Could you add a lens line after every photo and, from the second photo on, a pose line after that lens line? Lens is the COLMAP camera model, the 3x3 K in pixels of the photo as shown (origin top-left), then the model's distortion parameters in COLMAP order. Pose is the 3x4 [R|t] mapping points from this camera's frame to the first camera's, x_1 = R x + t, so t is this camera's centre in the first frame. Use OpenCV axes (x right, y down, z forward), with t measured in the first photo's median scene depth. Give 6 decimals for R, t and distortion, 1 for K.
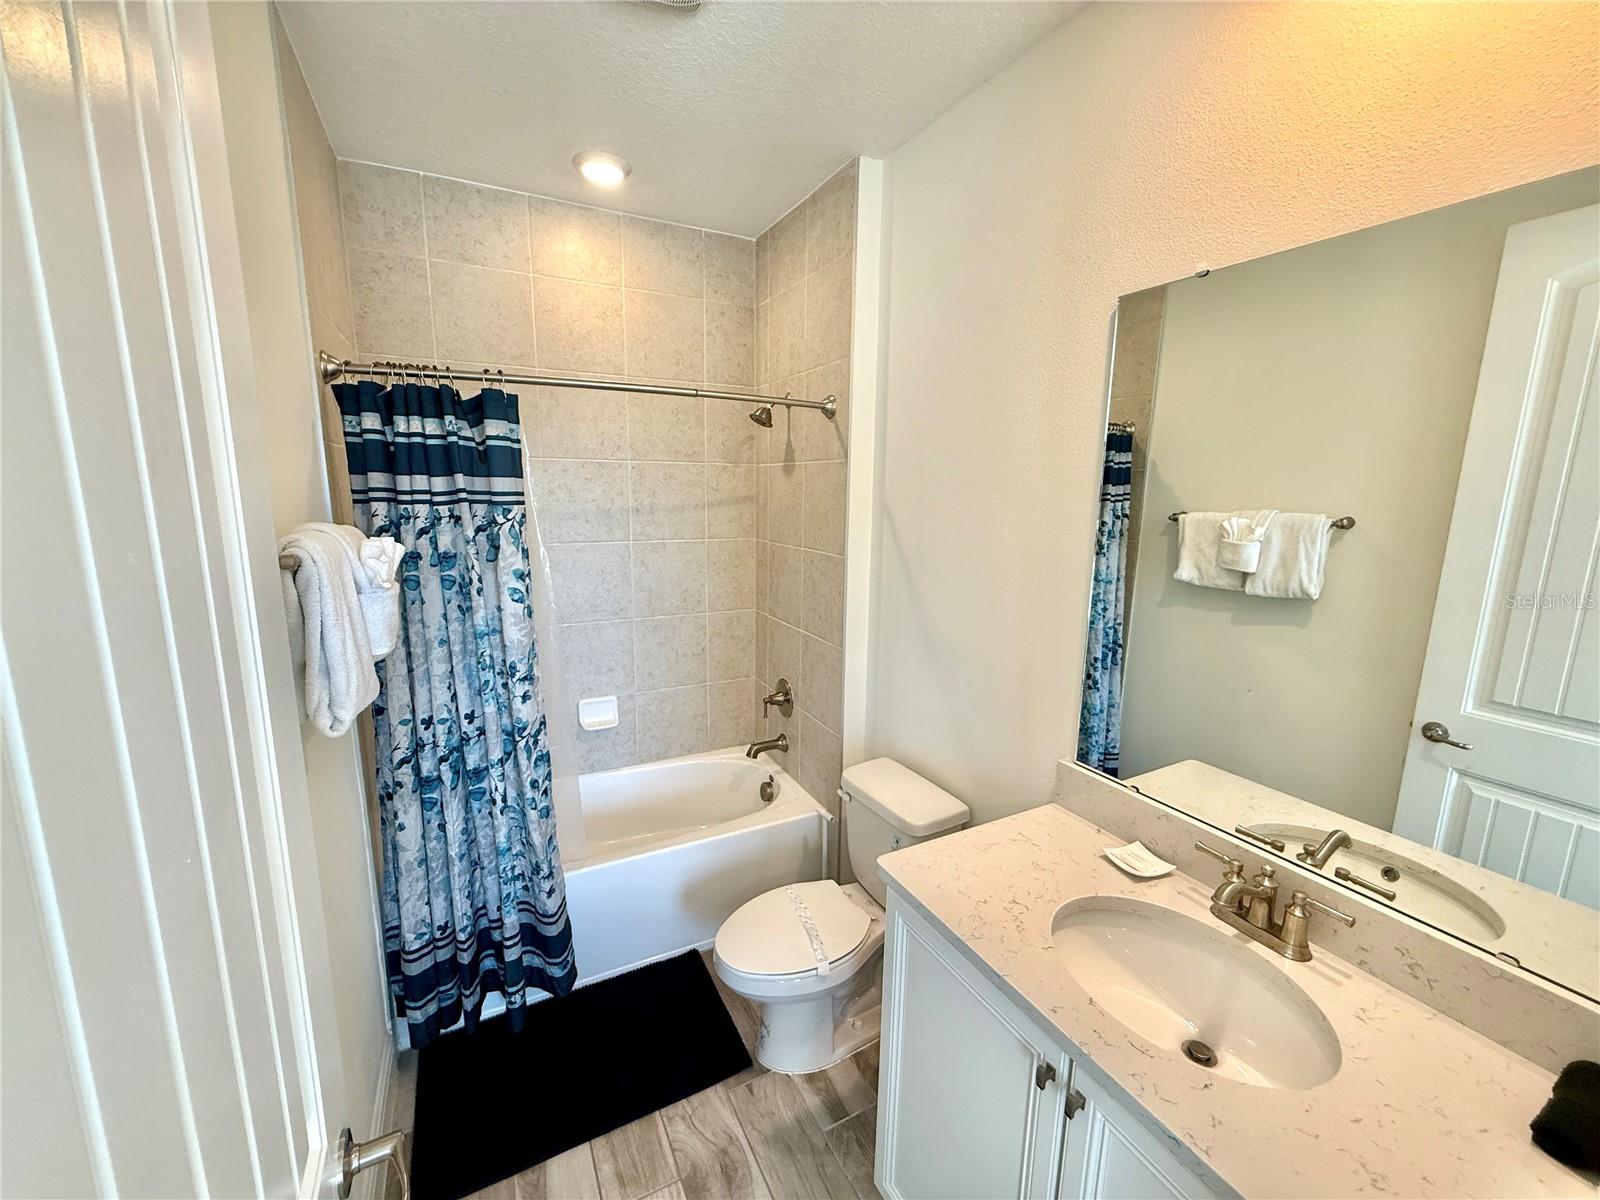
lens RADIAL K [[632.3, 0, 794.3], [0, 632.3, 591.0], [0, 0, 1]] dist [-0.003113, -0.000263]
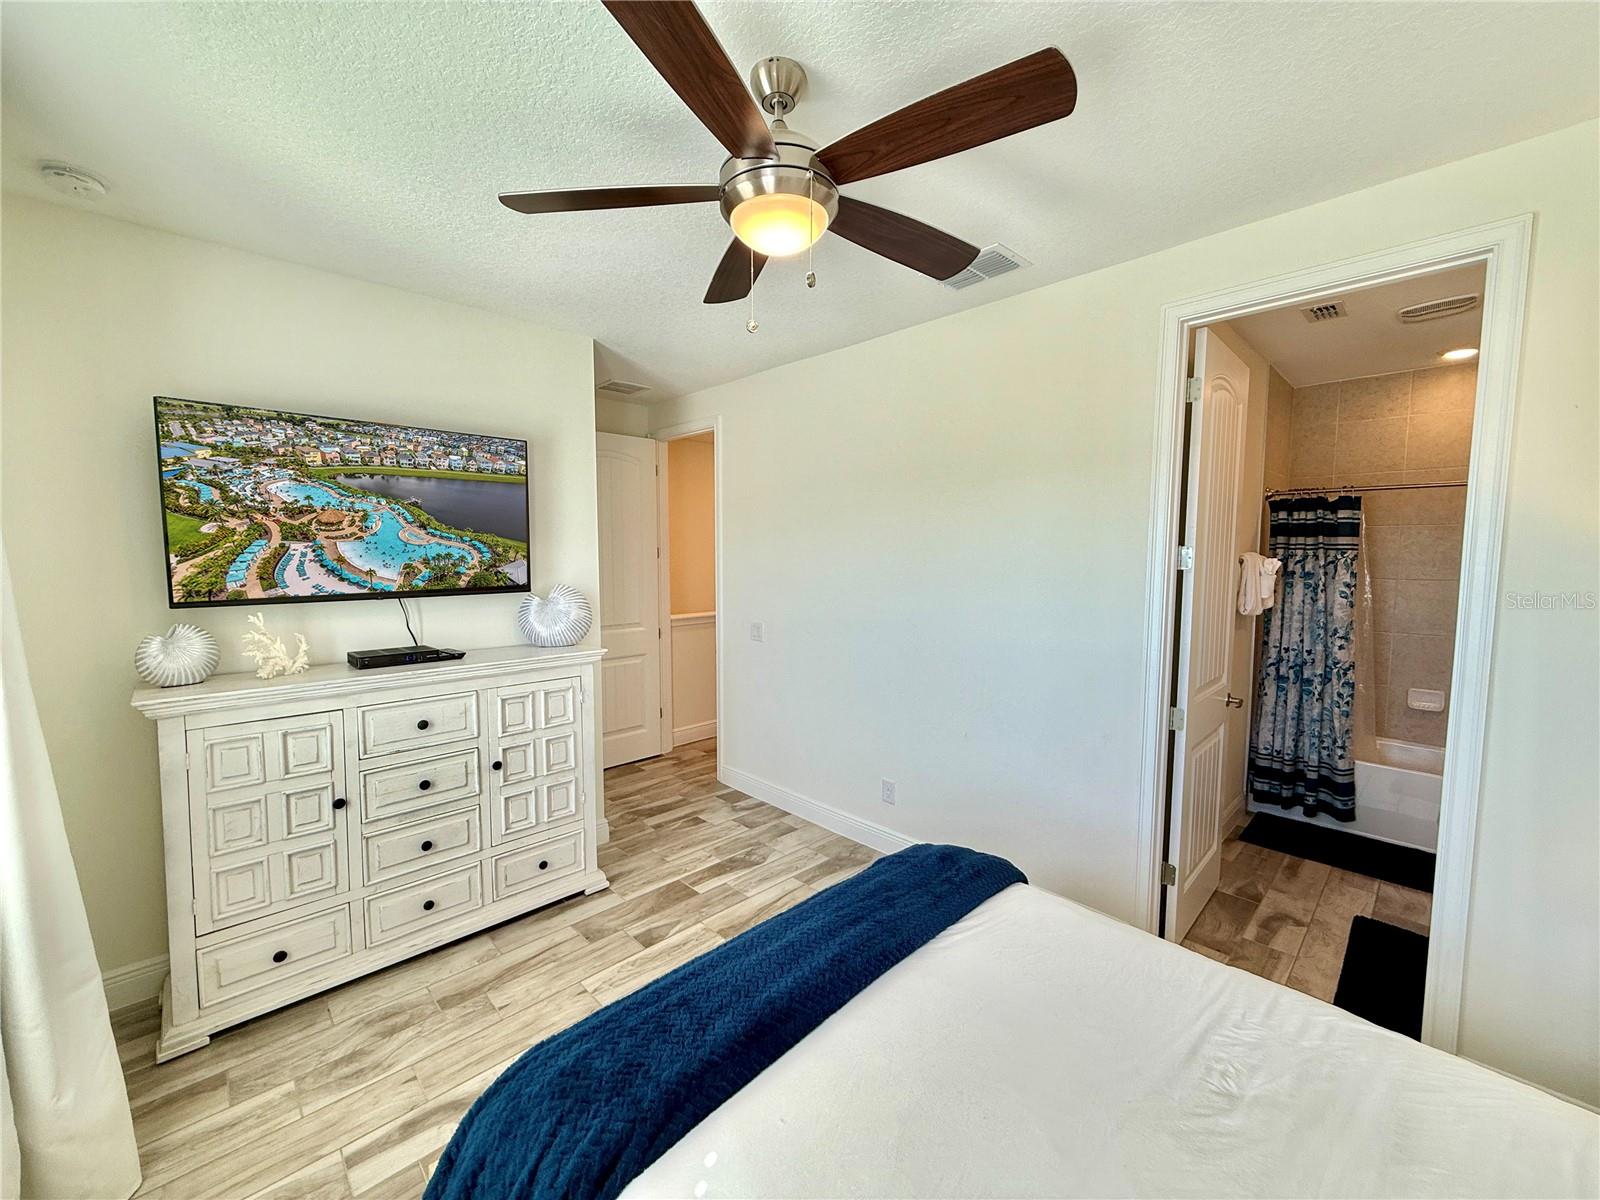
lens RADIAL K [[632.3, 0, 790.3], [0, 632.3, 604.3], [0, 0, 1]] dist [-0.003113, -0.000263]
pose [[0.275538, 0.069367, -0.958784, 1.022104], [-0.158514, 0.987018, 0.025855, 0.268766], [0.948131, 0.144856, 0.282956, -1.259511]]
